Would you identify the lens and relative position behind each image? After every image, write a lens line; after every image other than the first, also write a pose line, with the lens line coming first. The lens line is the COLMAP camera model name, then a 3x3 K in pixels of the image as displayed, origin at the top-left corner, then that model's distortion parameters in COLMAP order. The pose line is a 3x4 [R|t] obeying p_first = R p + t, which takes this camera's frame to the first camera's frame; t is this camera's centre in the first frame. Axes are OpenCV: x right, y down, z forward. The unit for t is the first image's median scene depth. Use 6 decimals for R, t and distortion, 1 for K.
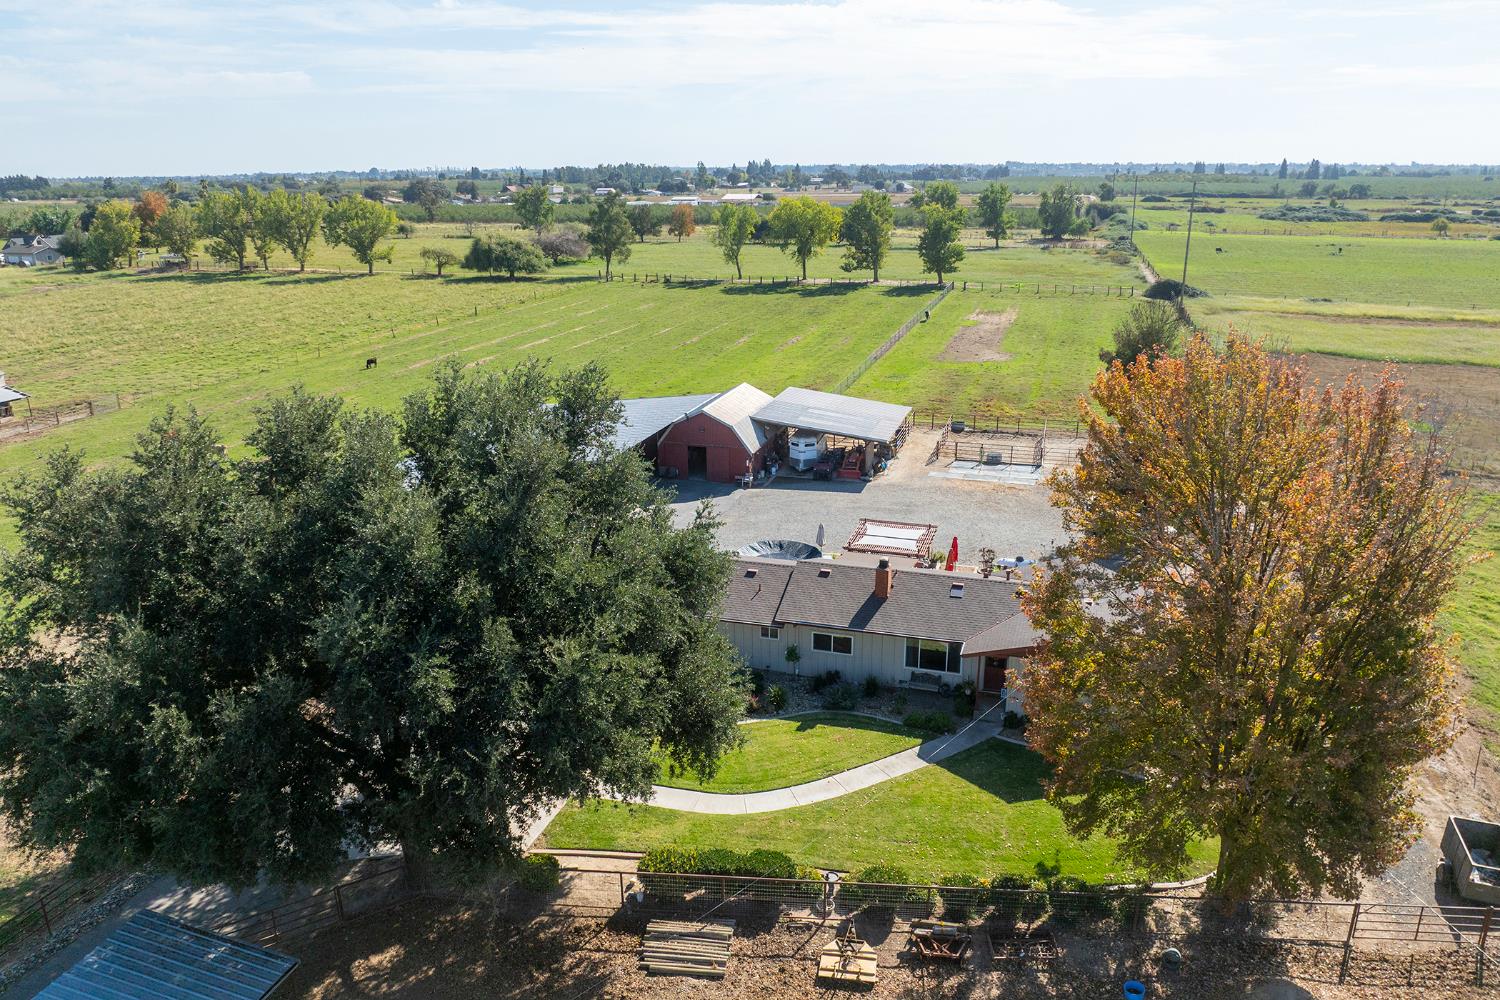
lens RADIAL K [[1053.8, 0, 747.2], [0, 1053.8, 497.1], [0, 0, 1]] dist [-0.037006, -0.003481]
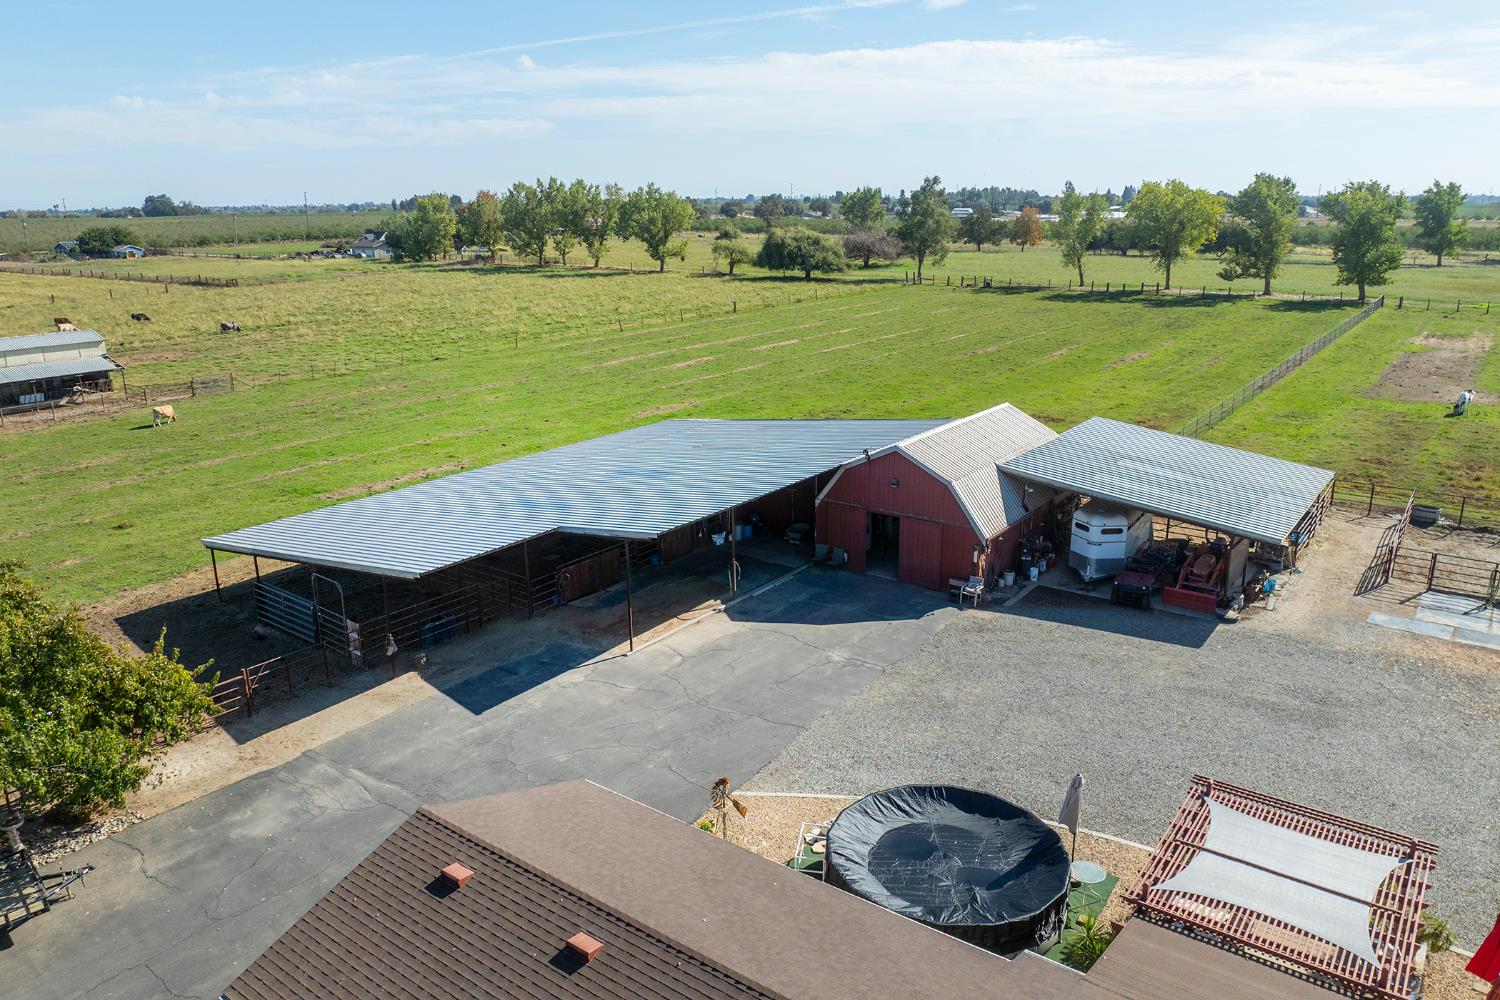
lens RADIAL K [[1053.8, 0, 747.2], [0, 1053.8, 497.1], [0, 0, 1]] dist [-0.037006, -0.003481]
pose [[0.944401, 0.088808, -0.316575, 0.040003], [-0.097156, 0.995212, -0.010651, -0.033413], [0.314113, 0.040816, 0.948508, 0.359216]]
